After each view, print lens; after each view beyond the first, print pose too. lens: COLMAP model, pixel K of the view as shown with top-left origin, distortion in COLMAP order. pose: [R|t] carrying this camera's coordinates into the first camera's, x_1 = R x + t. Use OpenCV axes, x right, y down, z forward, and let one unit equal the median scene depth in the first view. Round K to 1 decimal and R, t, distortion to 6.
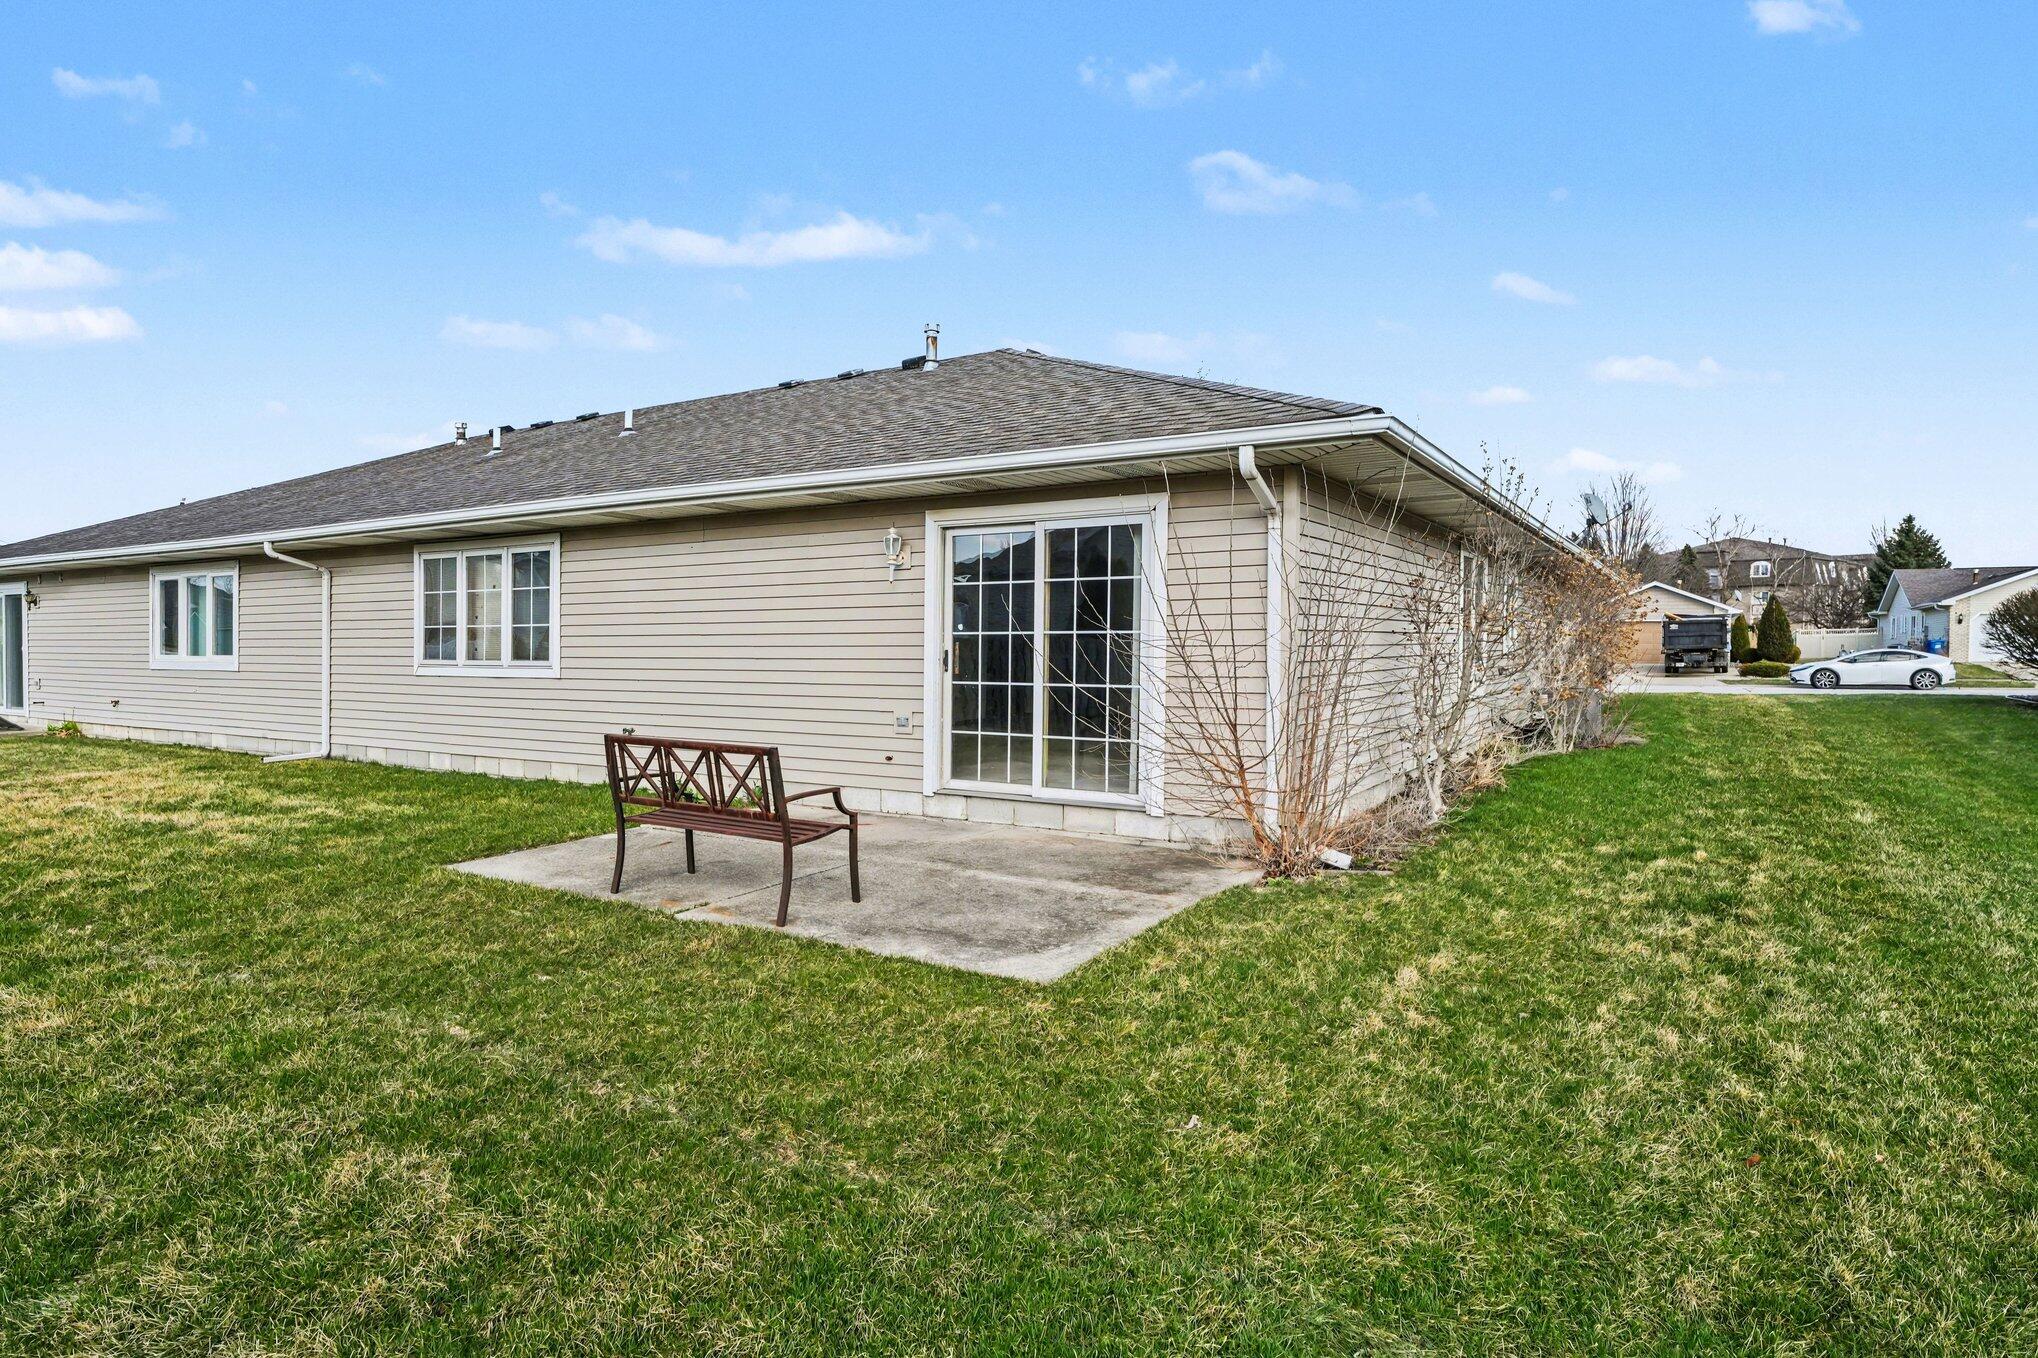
lens RADIAL K [[989.4, 0, 1018.8], [0, 989.4, 668.2], [0, 0, 1]] dist [0.000129, -0.000157]
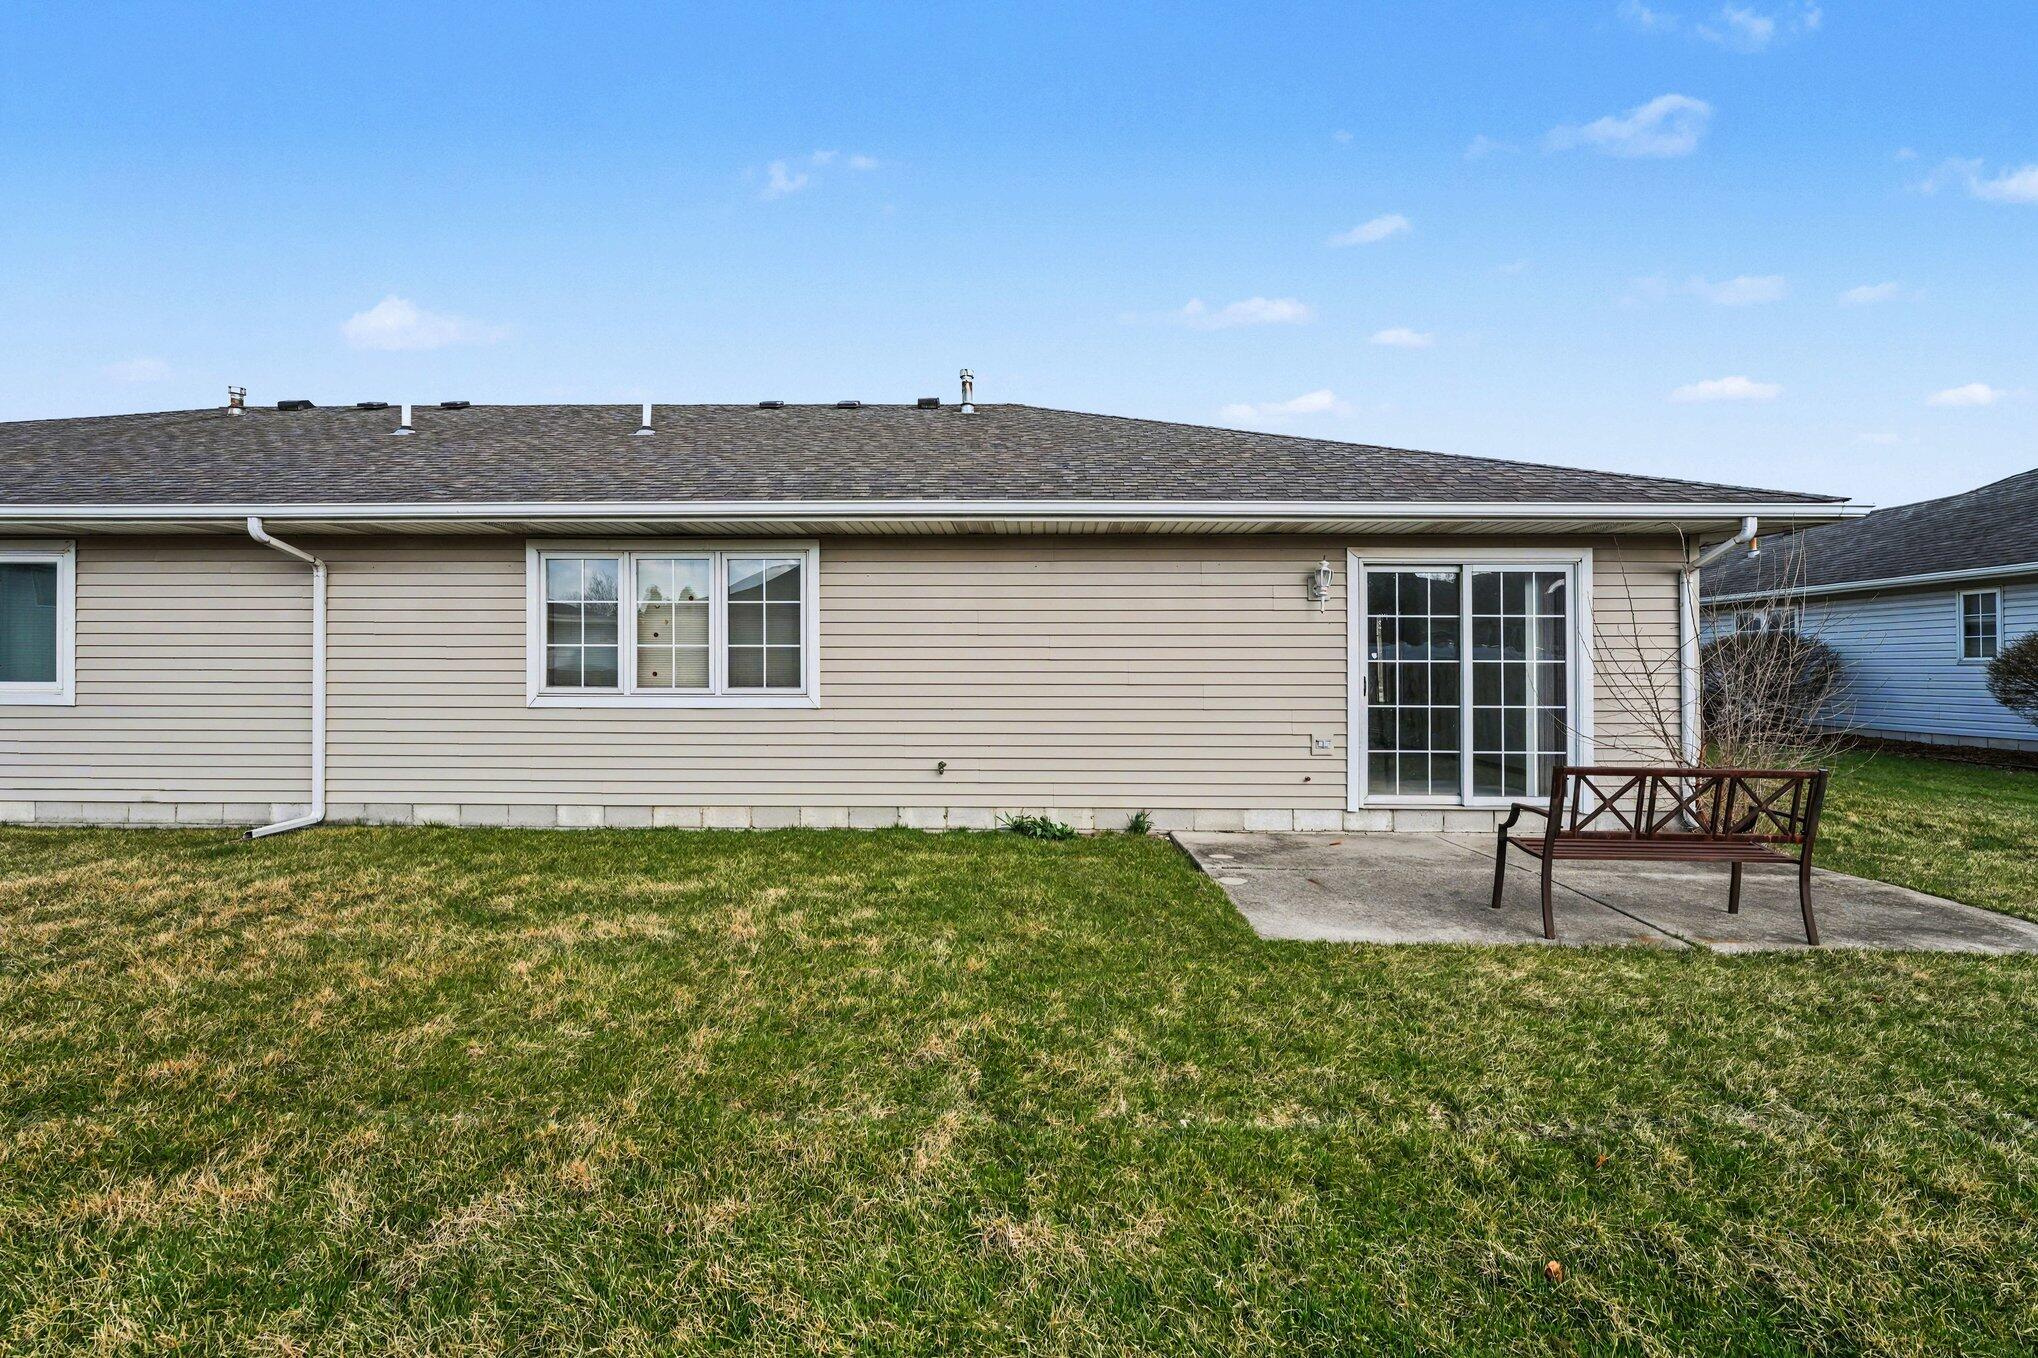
lens RADIAL K [[830.3, 0, 1022.7], [0, 830.3, 678.4], [0, 0, 1]] dist [-0.000364, -0.000303]
pose [[0.889921, 0.003515, 0.456101, -0.642945], [0.005931, 0.999797, -0.019278, -0.000642], [-0.456076, 0.019861, 0.889719, 0.280268]]
